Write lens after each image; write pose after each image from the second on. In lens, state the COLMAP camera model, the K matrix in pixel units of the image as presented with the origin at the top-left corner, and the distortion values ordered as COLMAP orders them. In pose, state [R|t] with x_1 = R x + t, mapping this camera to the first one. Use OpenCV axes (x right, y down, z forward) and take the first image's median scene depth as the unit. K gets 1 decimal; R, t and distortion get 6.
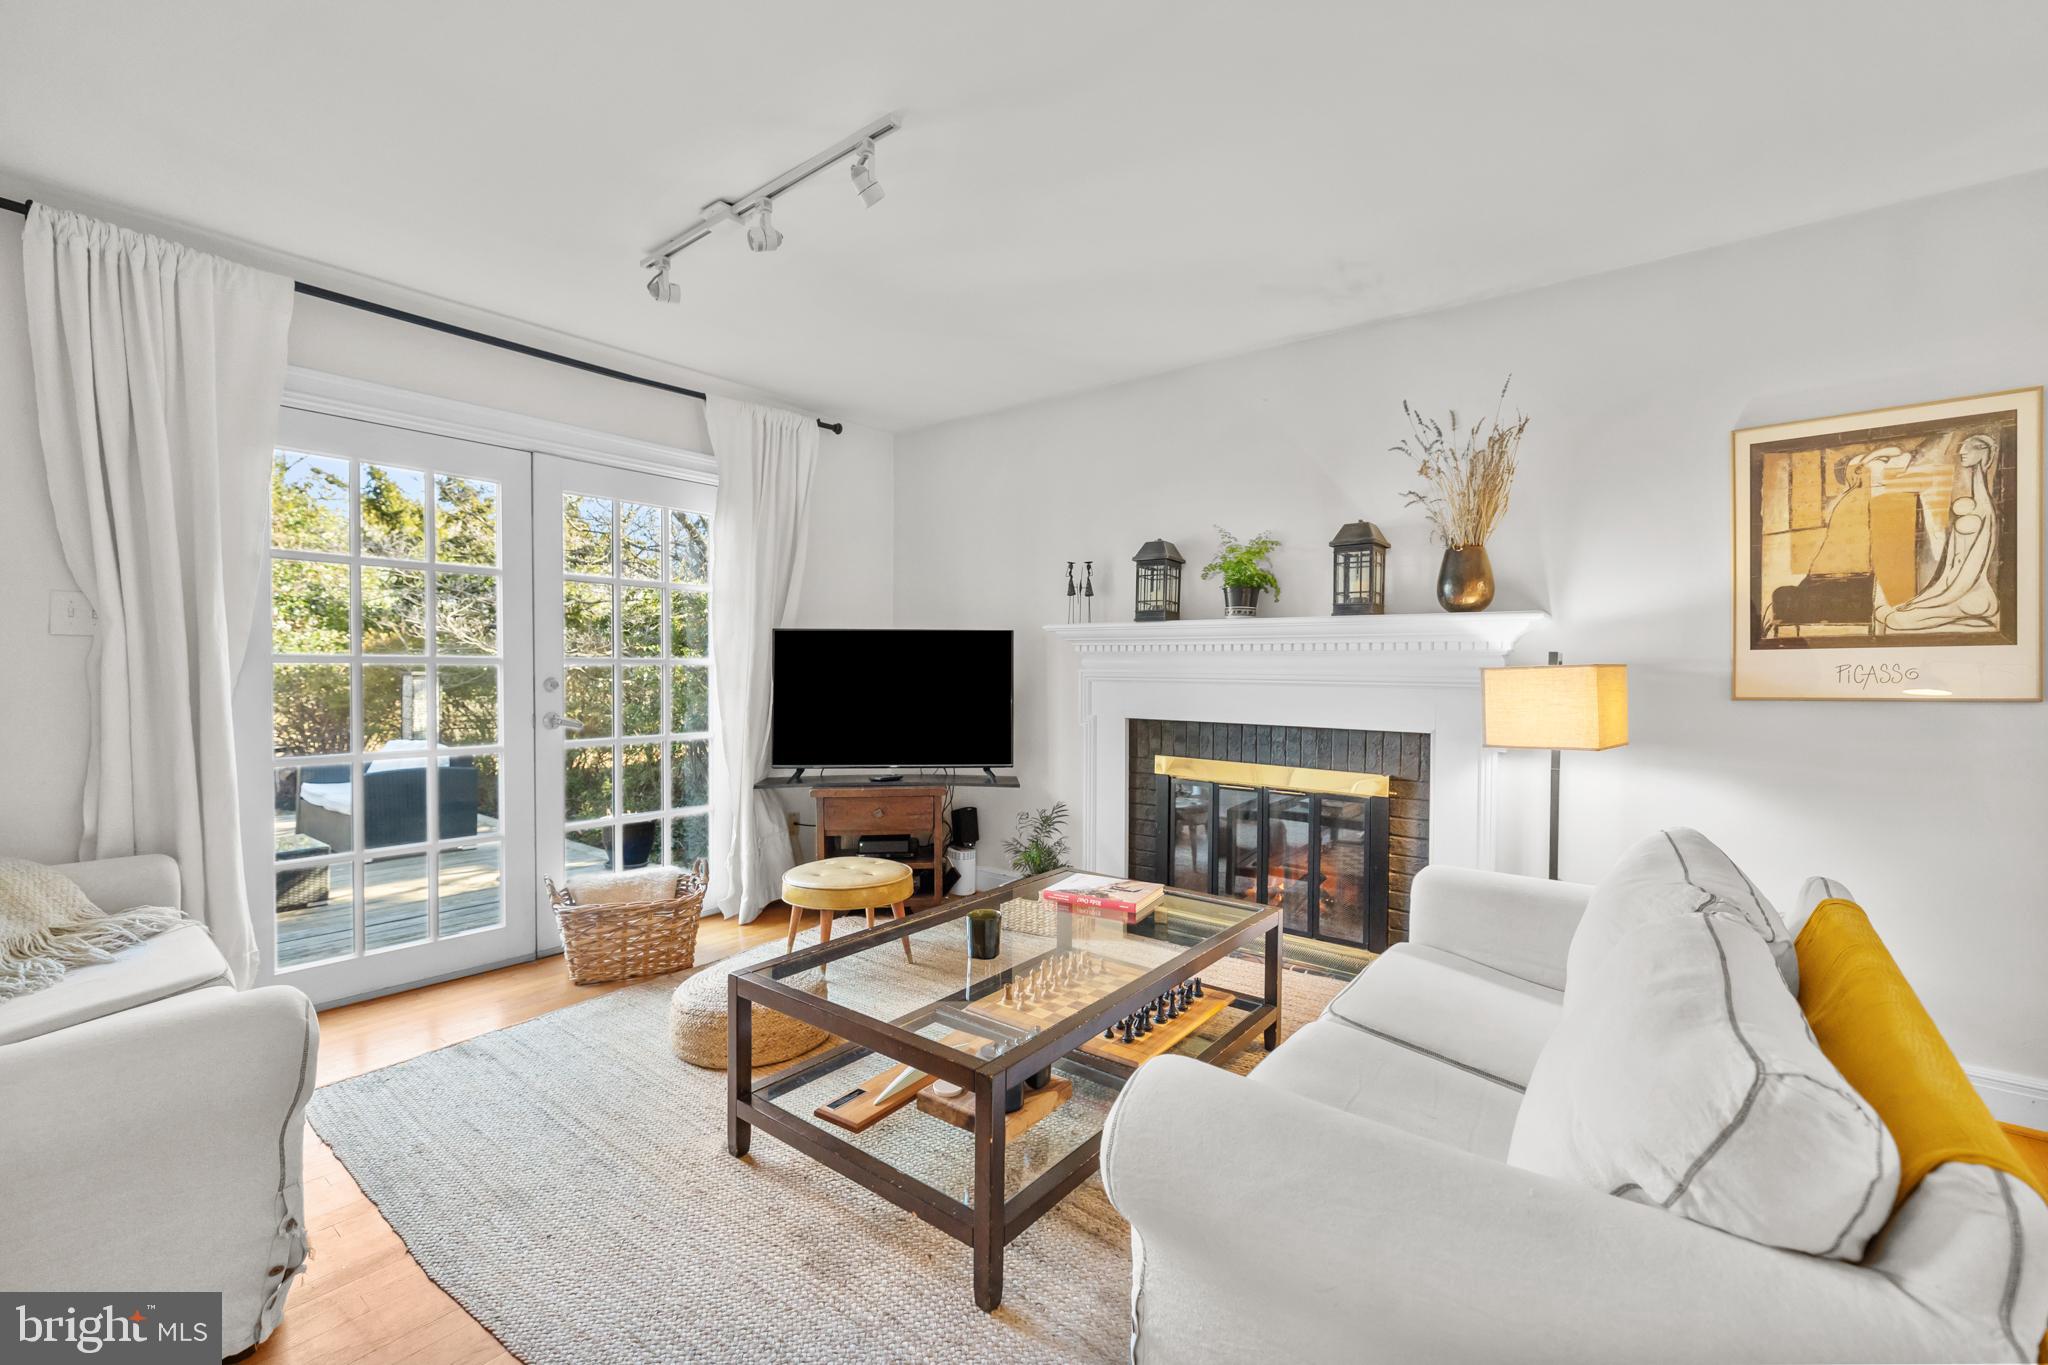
lens RADIAL K [[868.9, 0, 1025.9], [0, 868.9, 679.5], [0, 0, 1]] dist [0.000787, 0.000092]
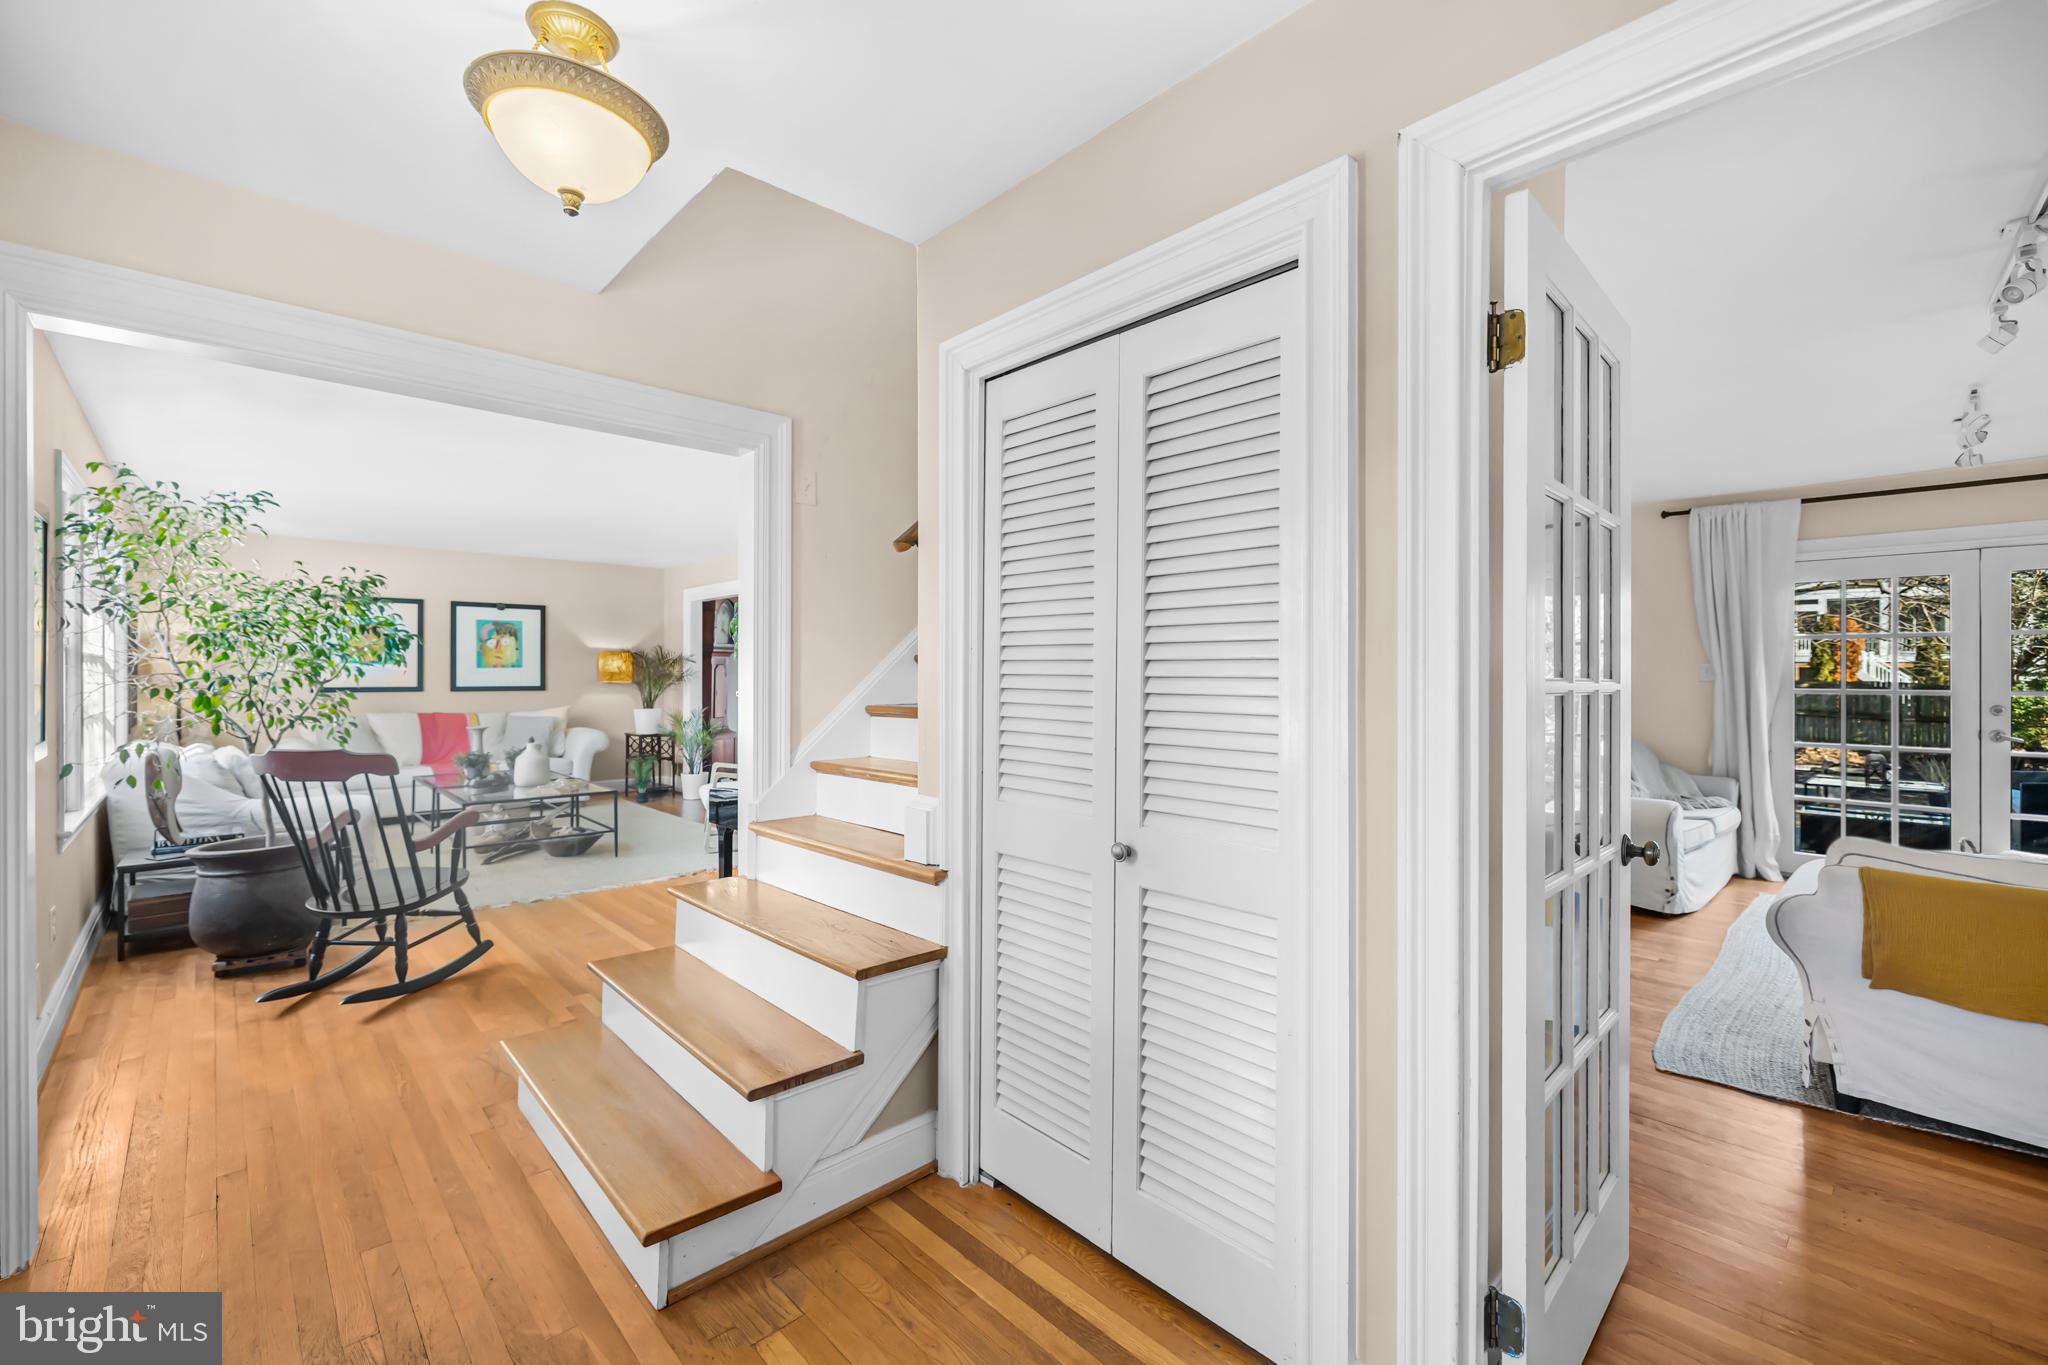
lens RADIAL K [[868.9, 0, 1018.2], [0, 868.9, 674.2], [0, 0, 1]] dist [0.000787, 0.000092]
pose [[-0.152623, -0.008033, -0.988252, 0.969864], [-0.009792, 0.999930, -0.006616, -0.023080], [0.988236, 0.008667, -0.152691, -0.313384]]
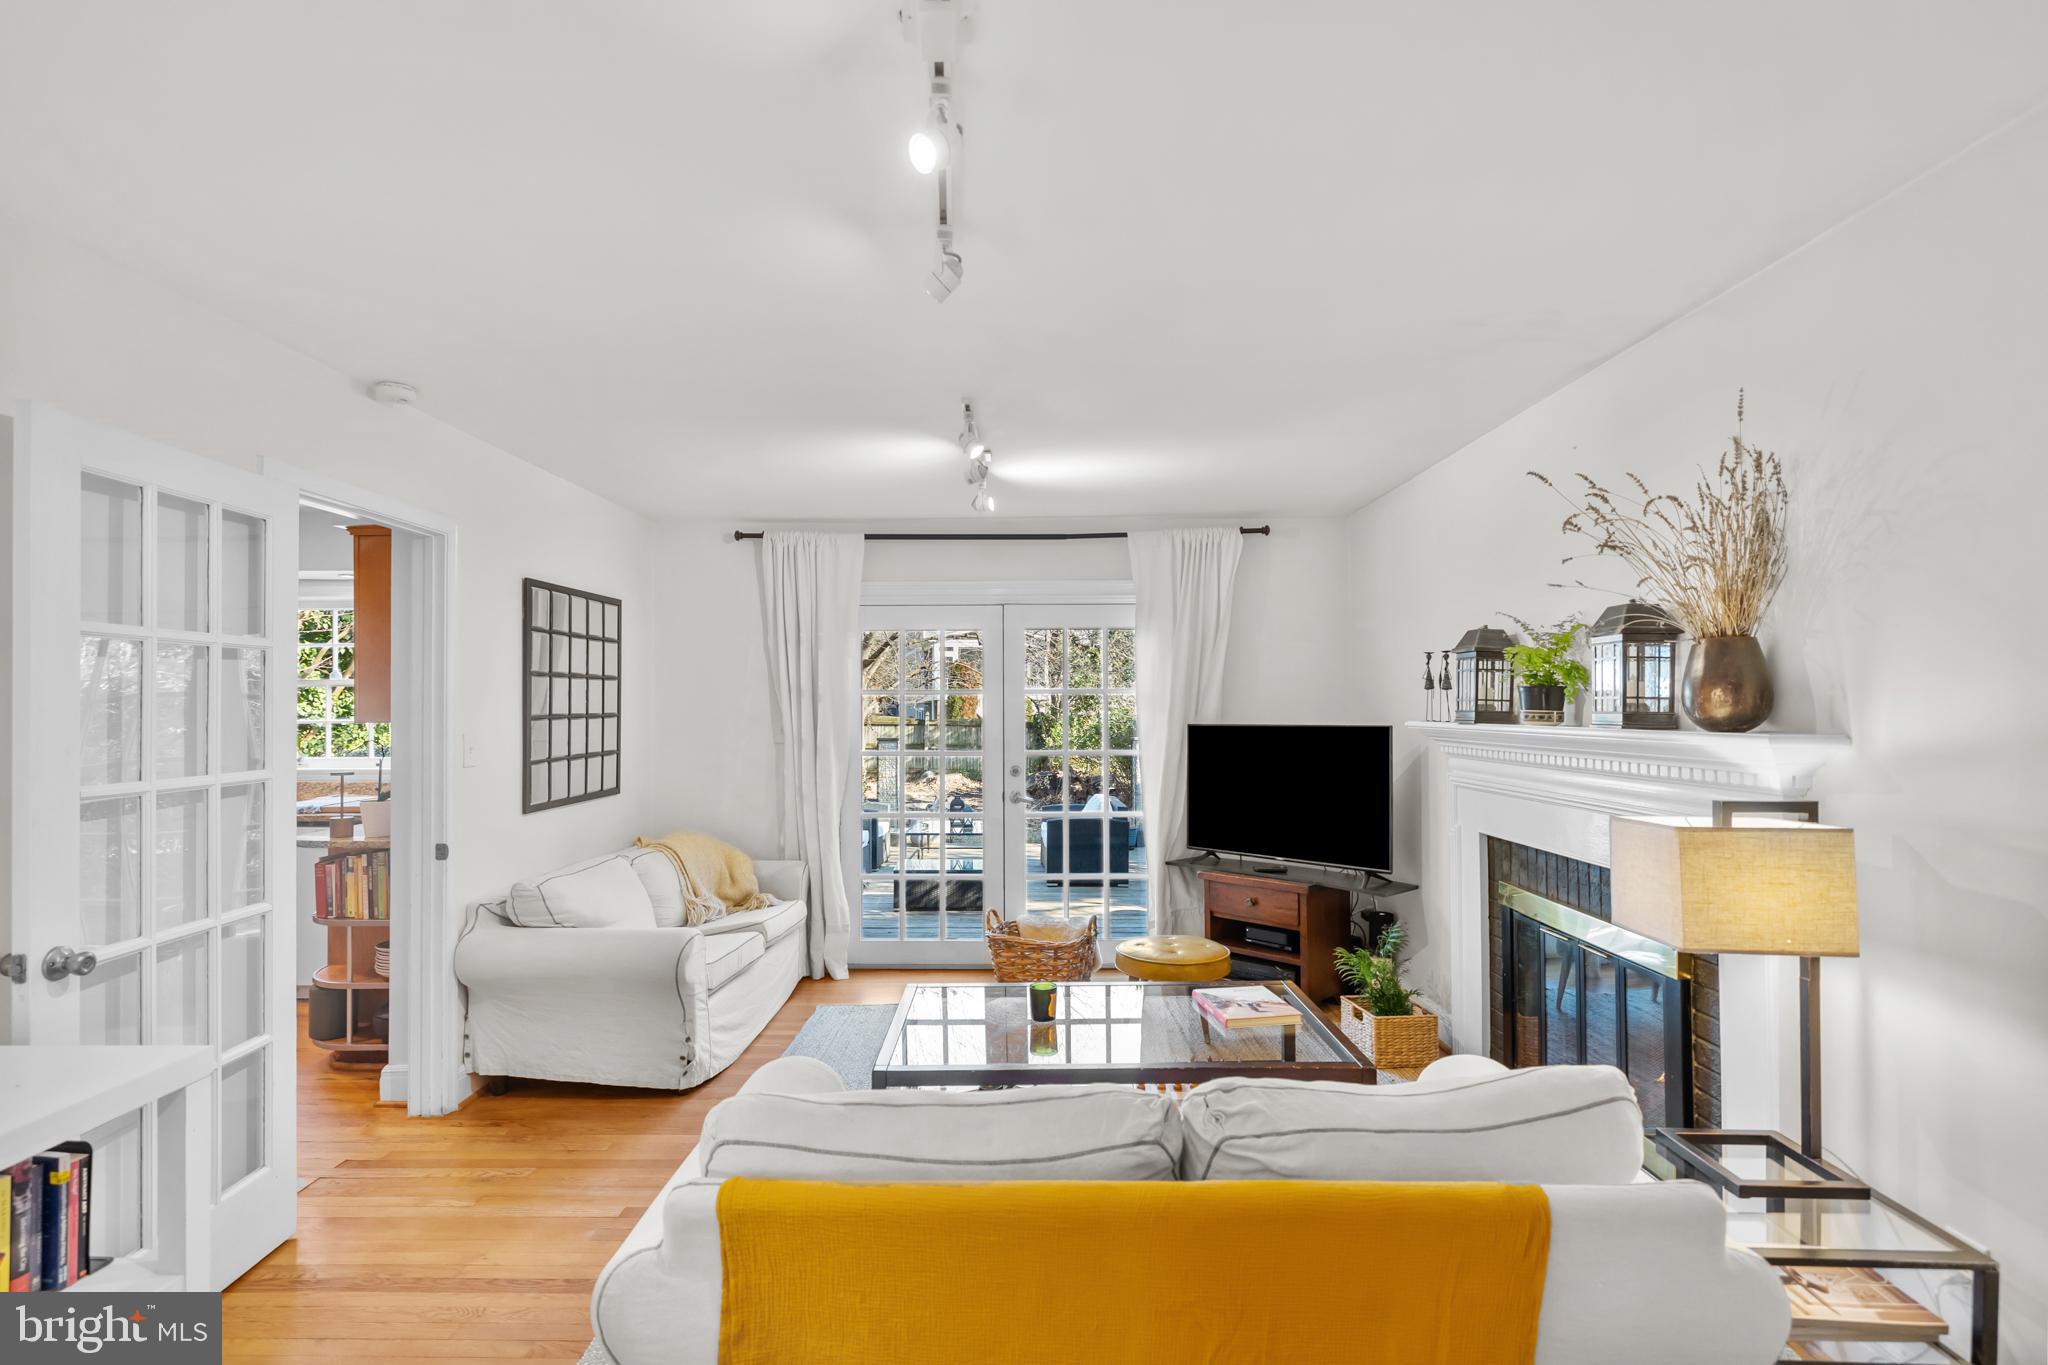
lens RADIAL K [[963.2, 0, 1028.2], [0, 963.2, 713.3], [0, 0, 1]] dist [-0.001664, 0.000008]
pose [[0.612974, -0.004410, -0.790091, 0.601394], [-0.000564, 0.999982, -0.006020, -0.068522], [0.790103, 0.004135, 0.612960, 0.070262]]
